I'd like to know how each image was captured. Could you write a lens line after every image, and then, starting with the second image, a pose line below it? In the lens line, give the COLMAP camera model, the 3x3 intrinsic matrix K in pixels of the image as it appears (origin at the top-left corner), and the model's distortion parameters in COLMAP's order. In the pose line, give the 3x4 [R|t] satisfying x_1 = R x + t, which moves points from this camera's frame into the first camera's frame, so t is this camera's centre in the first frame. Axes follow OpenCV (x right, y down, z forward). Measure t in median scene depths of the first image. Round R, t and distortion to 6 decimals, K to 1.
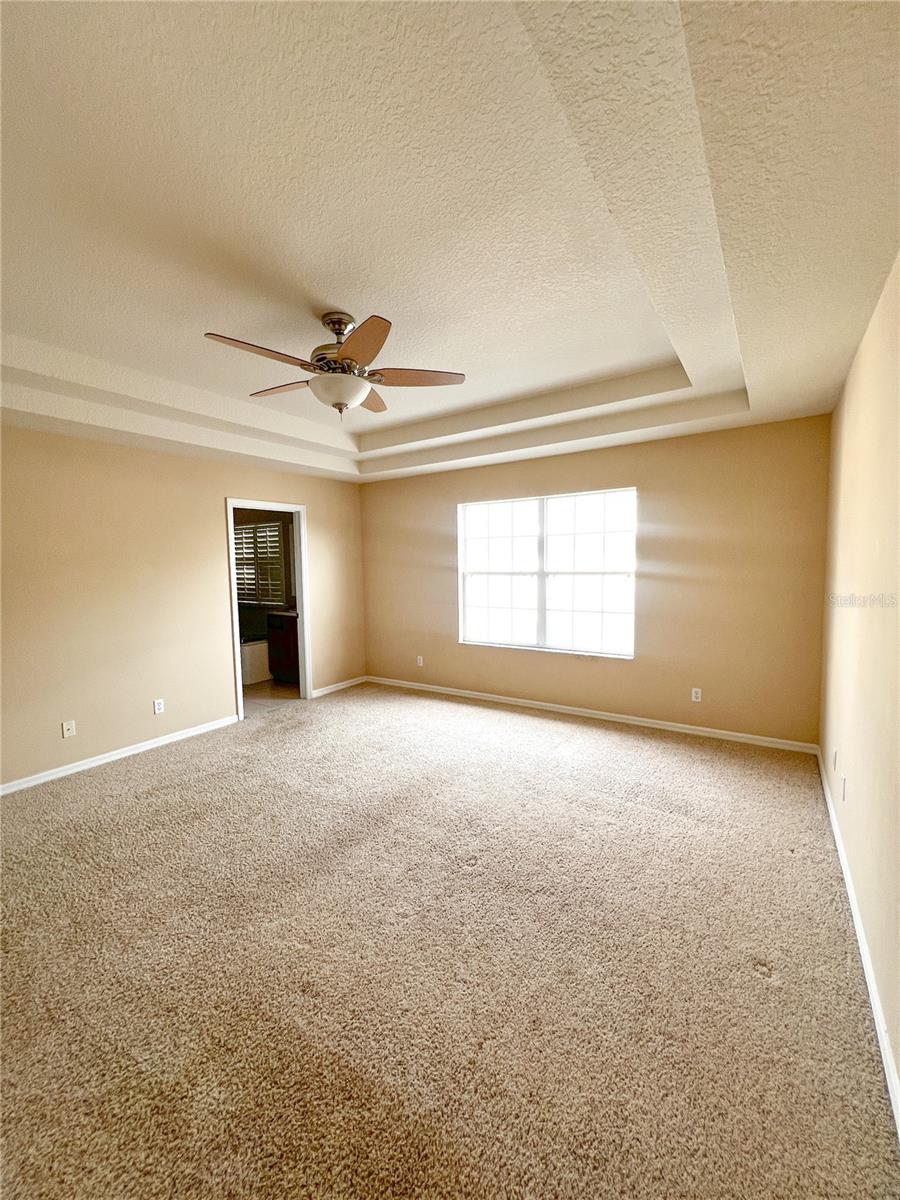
lens RADIAL K [[479.7, 0, 453.8], [0, 479.7, 599.1], [0, 0, 1]] dist [0.002826, -0.000831]
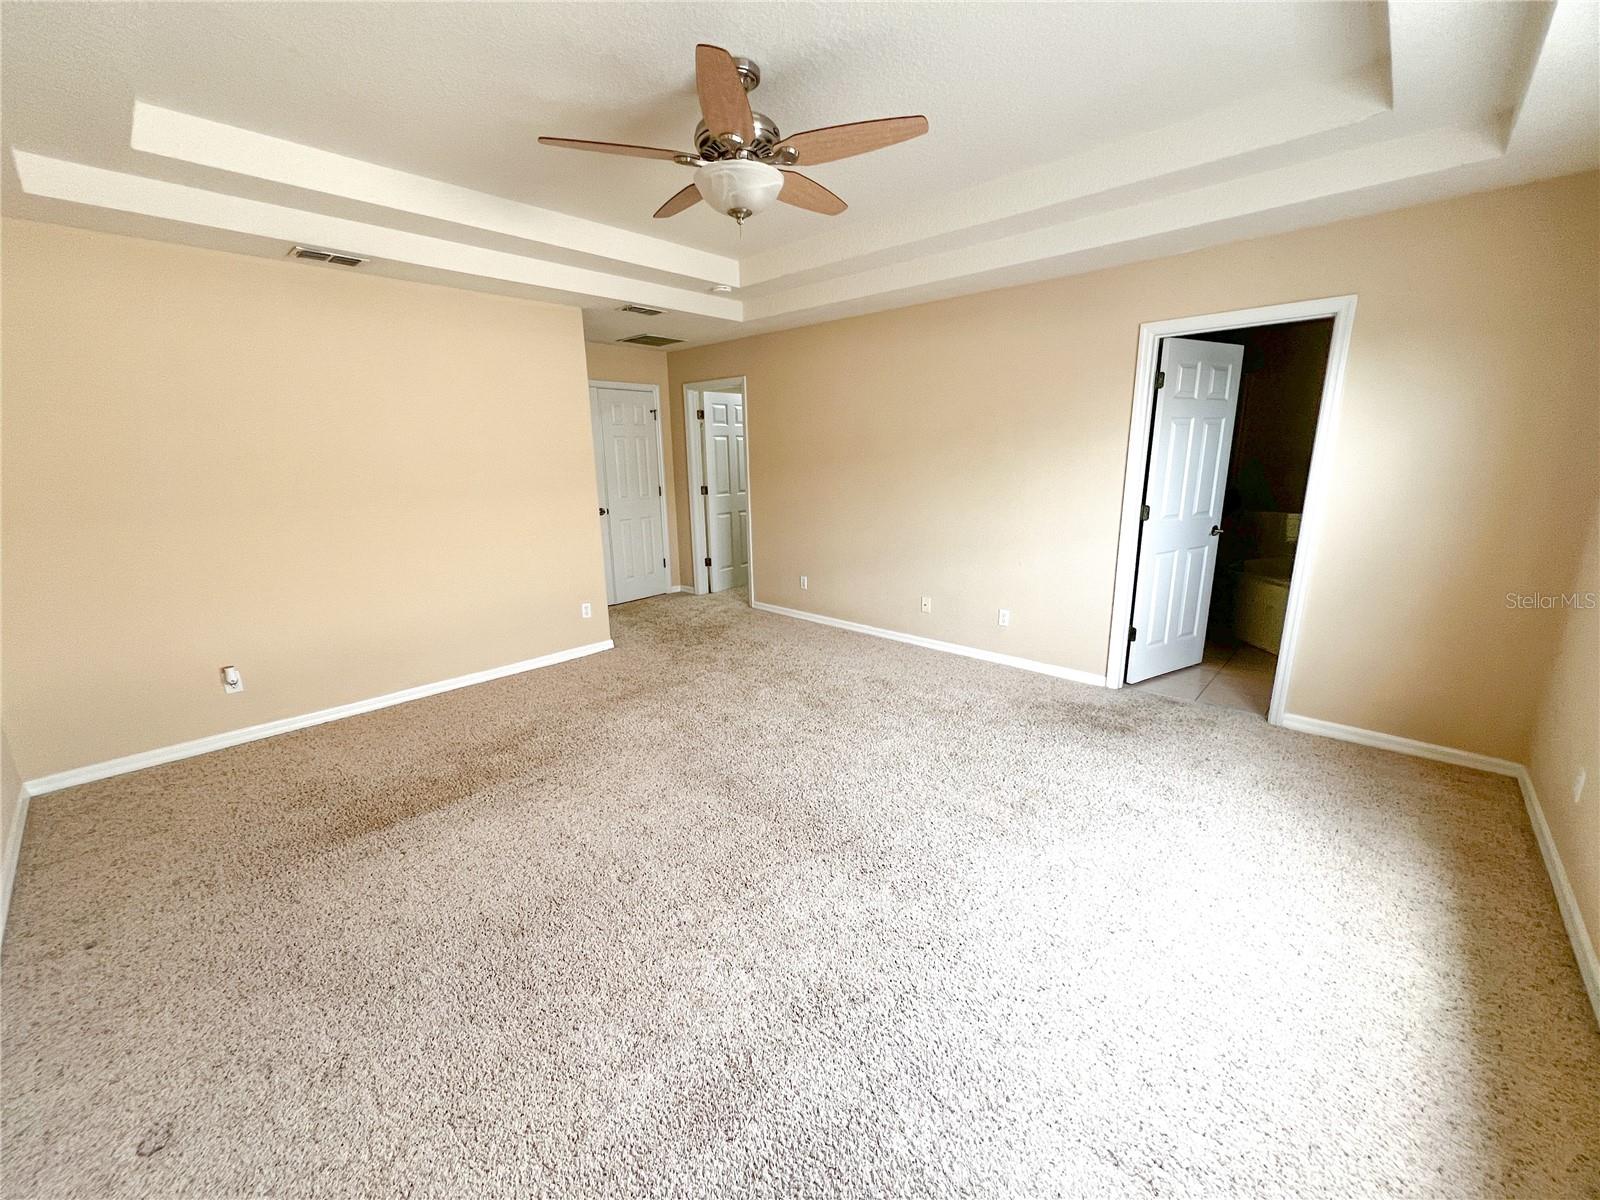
lens RADIAL K [[639.5, 0, 790.1], [0, 639.5, 594.4], [0, 0, 1]] dist [0.002826, -0.000831]
pose [[-0.173692, 0.241809, -0.954651, 0.748290], [-0.052975, 0.965688, 0.254243, -0.113000], [0.983374, 0.094732, -0.154923, 1.249876]]
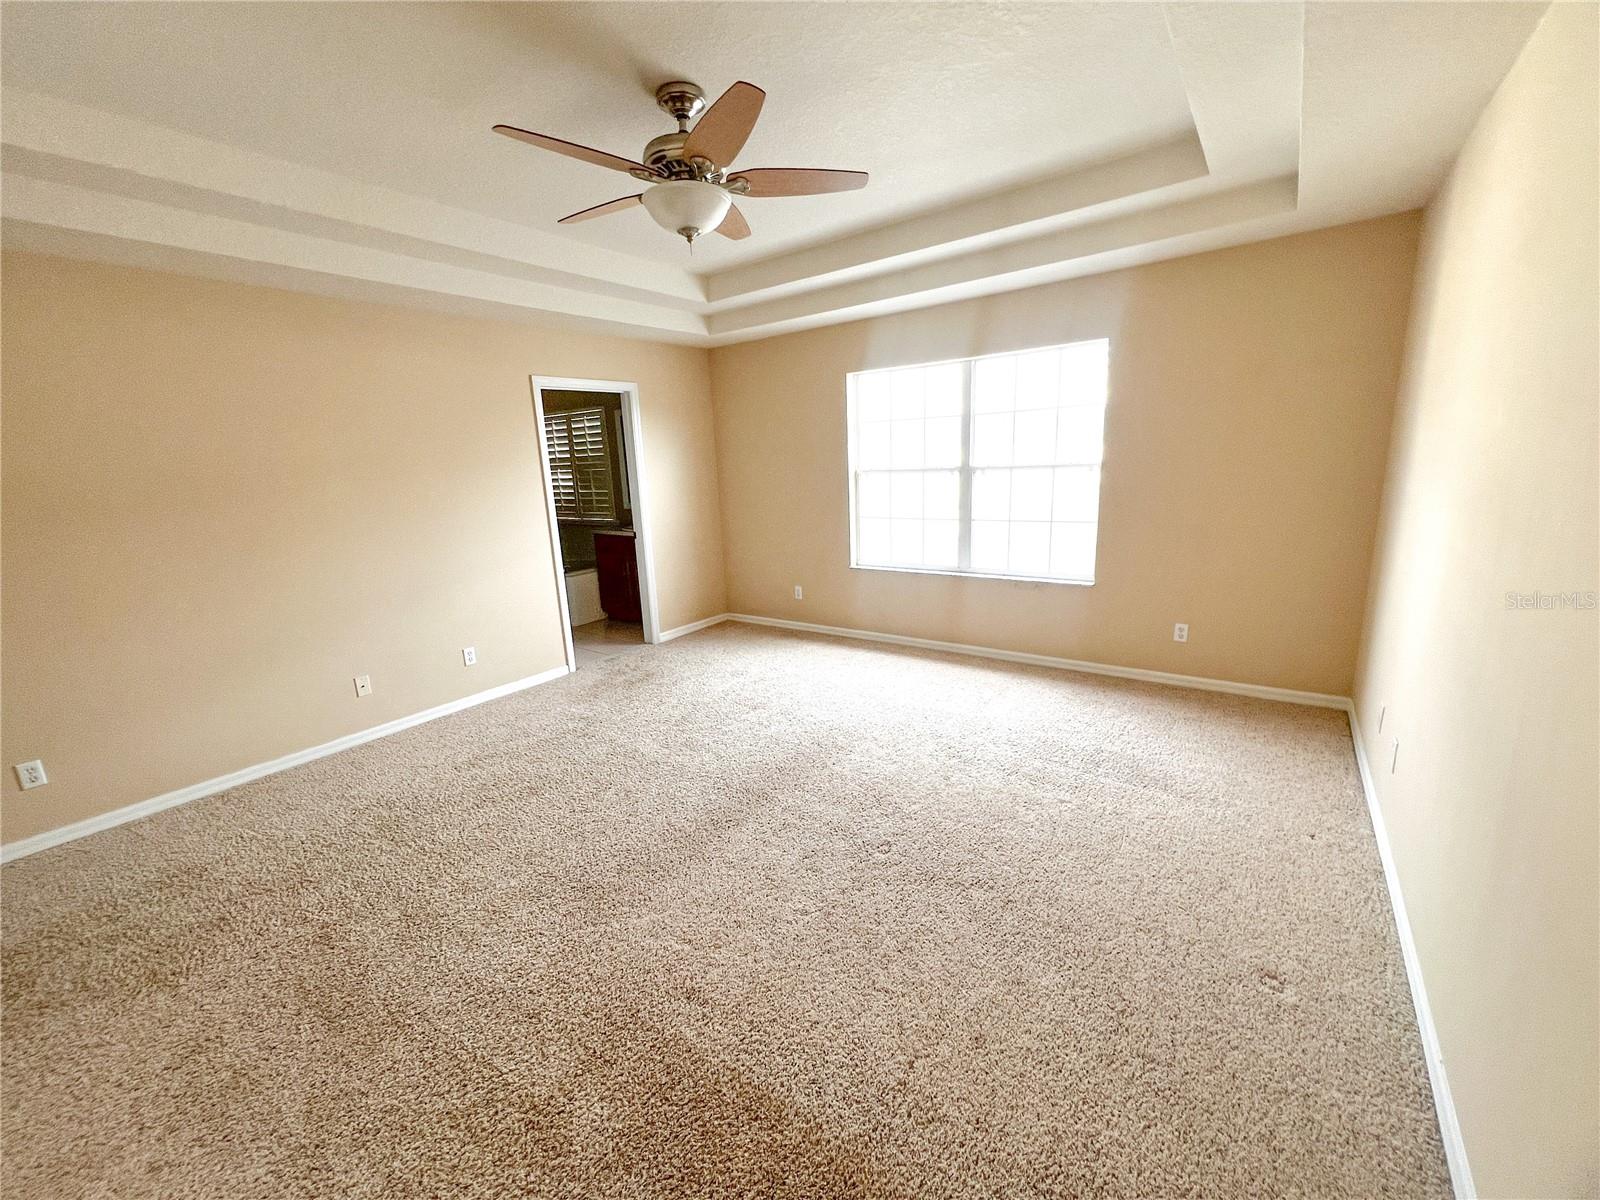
lens RADIAL K [[639.5, 0, 797.6], [0, 639.5, 599.8], [0, 0, 1]] dist [0.002826, -0.000831]
pose [[0.998406, -0.016268, -0.054038, -0.037477], [0.023815, 0.989565, 0.142103, -0.003719], [0.051163, -0.143163, 0.988376, 0.019057]]
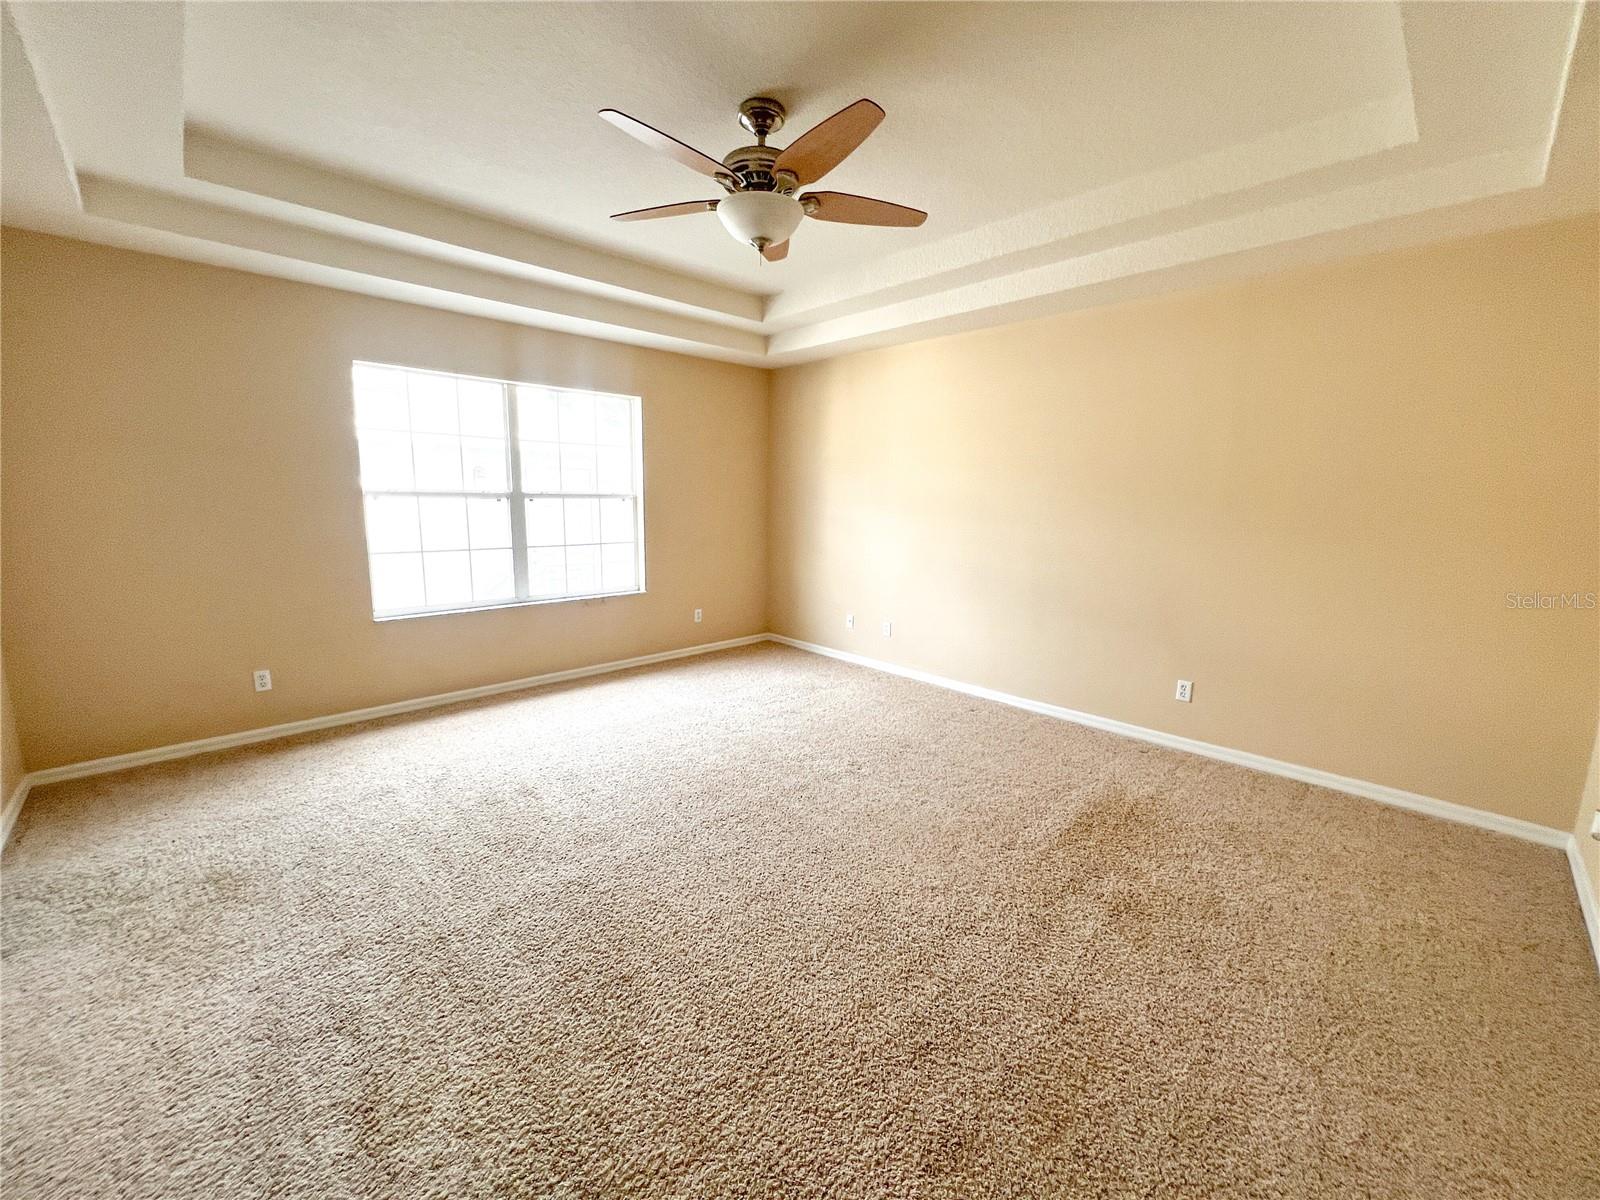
lens RADIAL K [[639.5, 0, 807.5], [0, 639.5, 609.4], [0, 0, 1]] dist [0.002826, -0.000831]
pose [[0.215299, -0.167524, 0.962072, -1.190079], [0.041616, 0.985855, 0.162353, -0.044478], [-0.975661, 0.005083, 0.219225, 0.714544]]
